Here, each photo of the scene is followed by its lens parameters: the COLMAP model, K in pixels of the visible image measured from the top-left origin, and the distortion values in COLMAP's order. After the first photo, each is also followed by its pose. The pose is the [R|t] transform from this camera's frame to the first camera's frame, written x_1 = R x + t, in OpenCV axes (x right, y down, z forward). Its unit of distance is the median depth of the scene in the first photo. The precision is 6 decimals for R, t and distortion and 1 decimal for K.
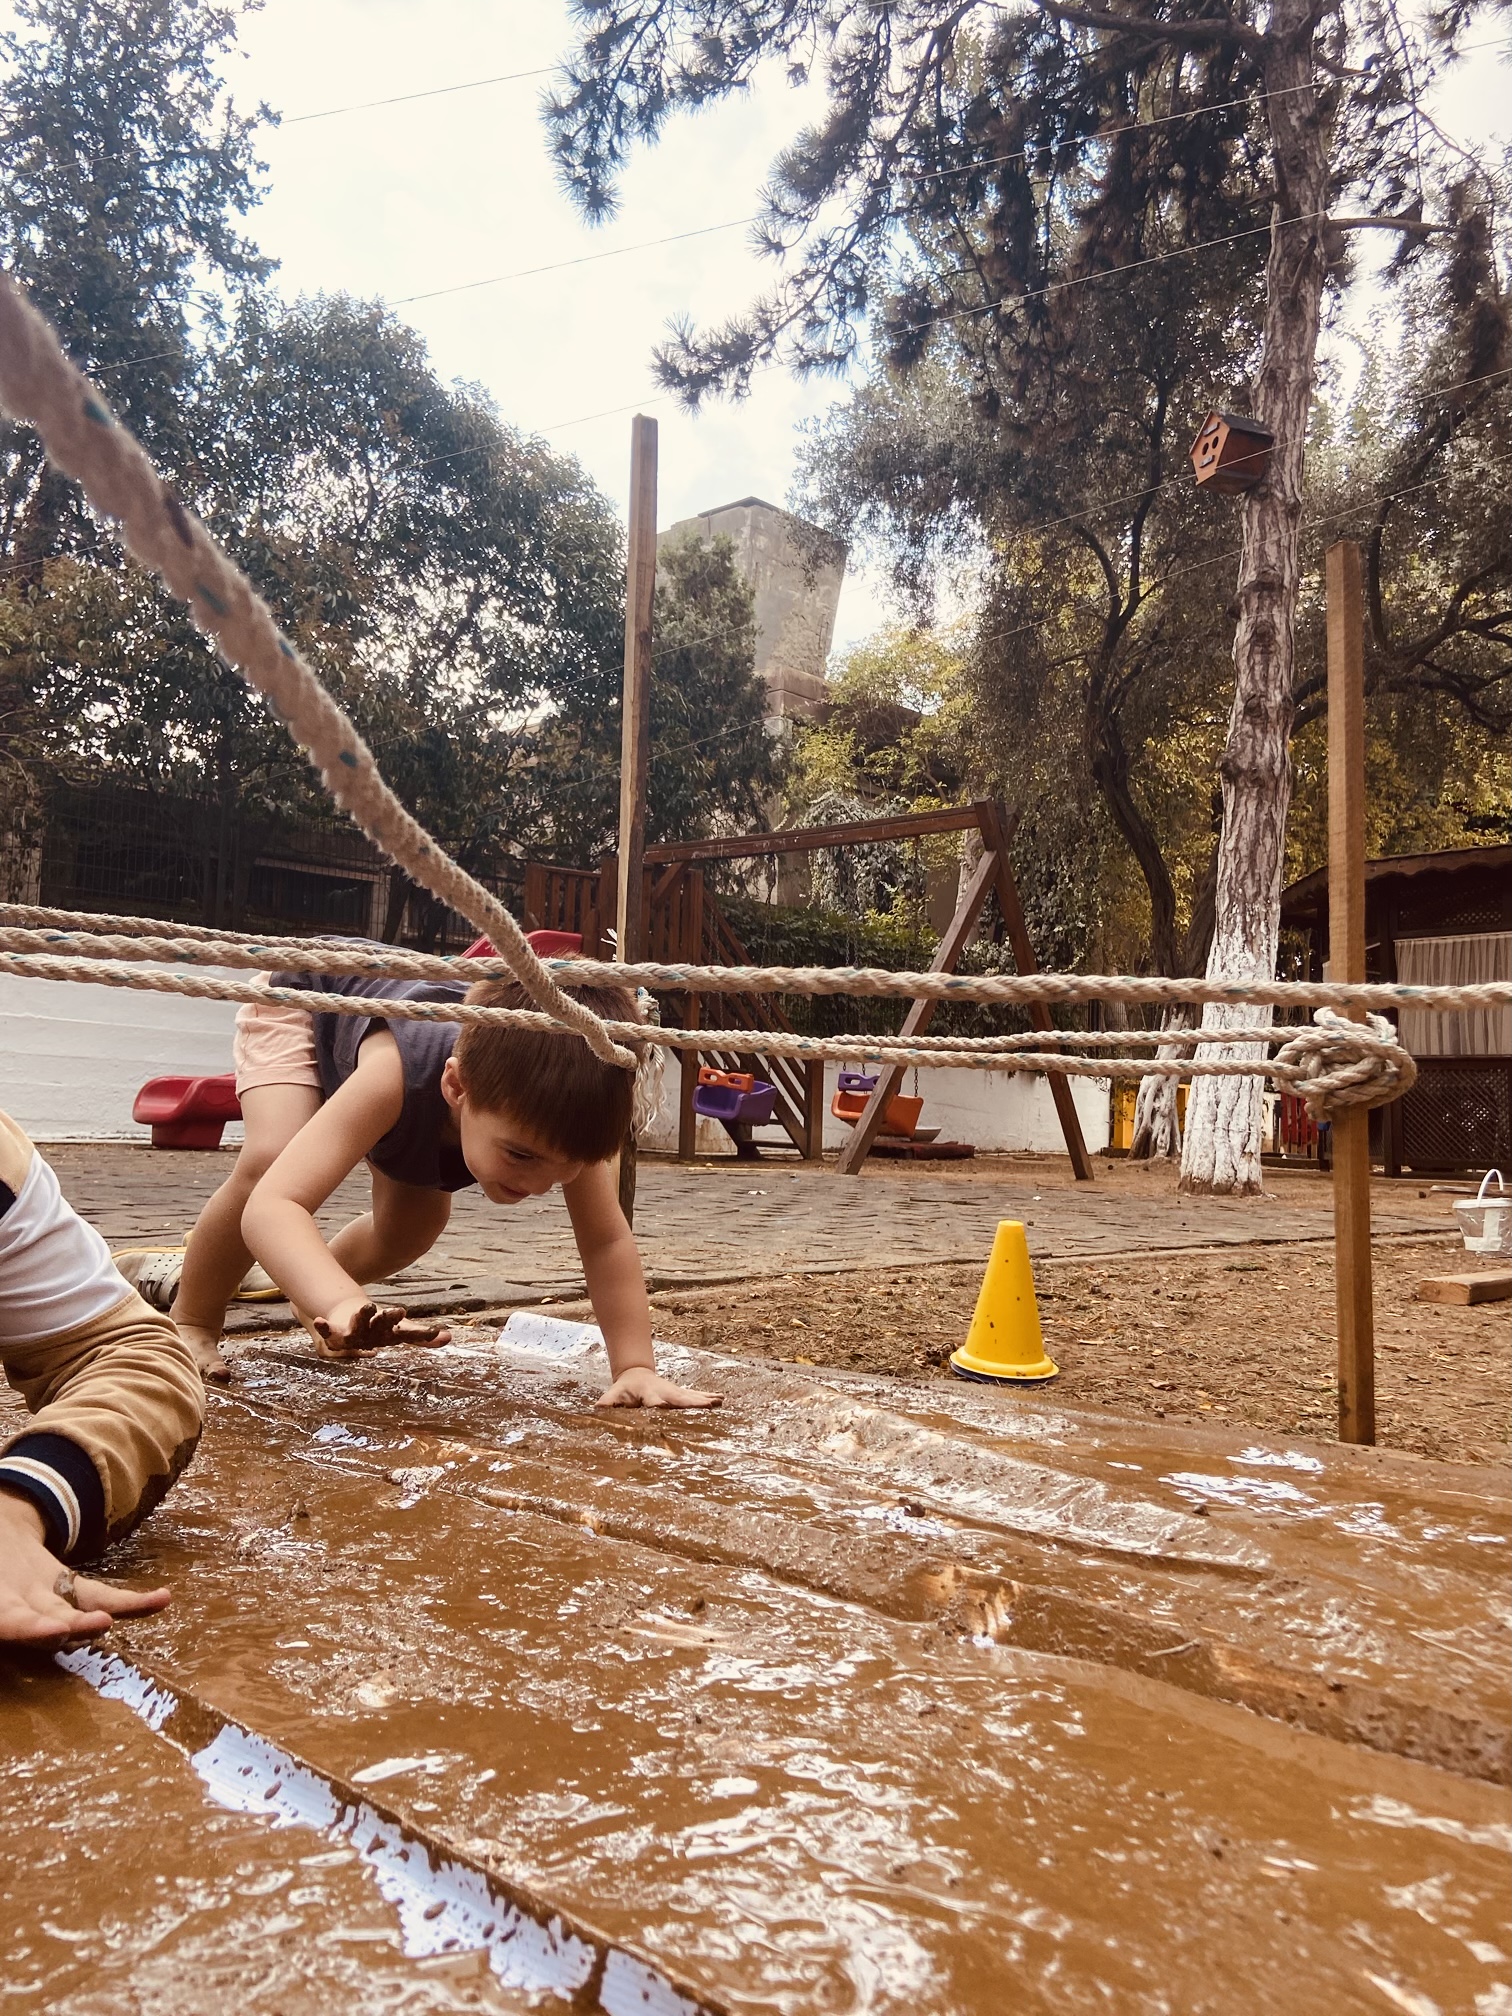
lens RADIAL K [[1548.2, 0, 756.7], [0, 1548.2, 948.9], [0, 0, 1]] dist [0.126372, -0.177991]
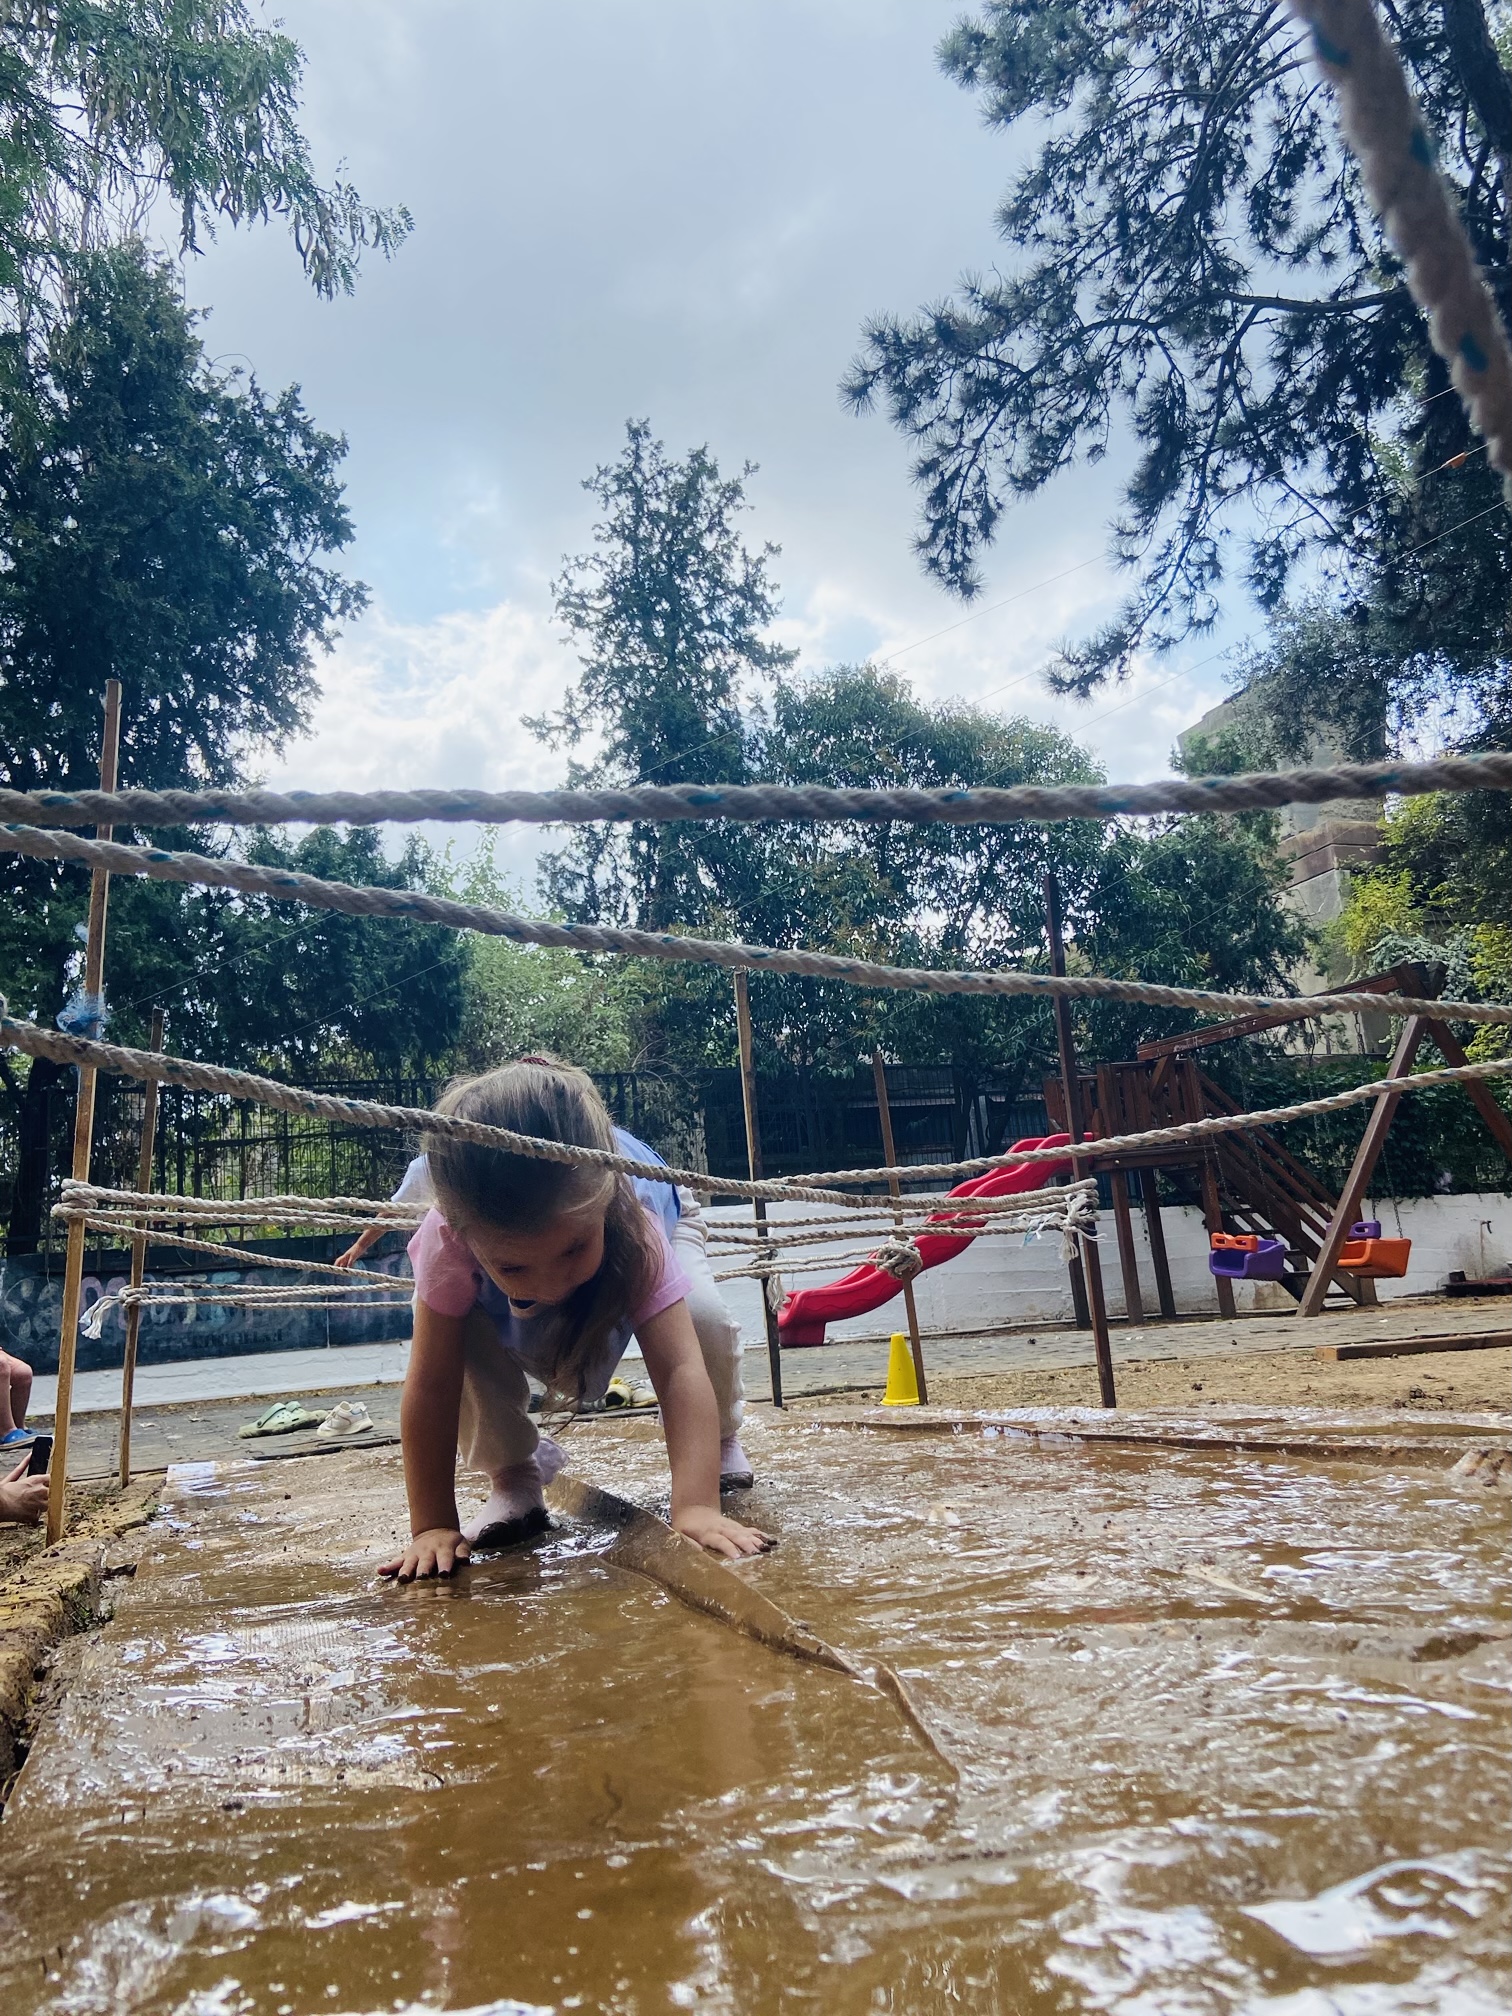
lens RADIAL K [[1548.2, 0, 756.7], [0, 1548.2, 948.9], [0, 0, 1]] dist [0.126372, -0.177991]
pose [[0.888548, -0.203771, -0.411046, 0.190497], [0.156557, 0.976843, -0.145833, -0.013422], [0.431244, 0.065227, 0.899874, -0.205814]]
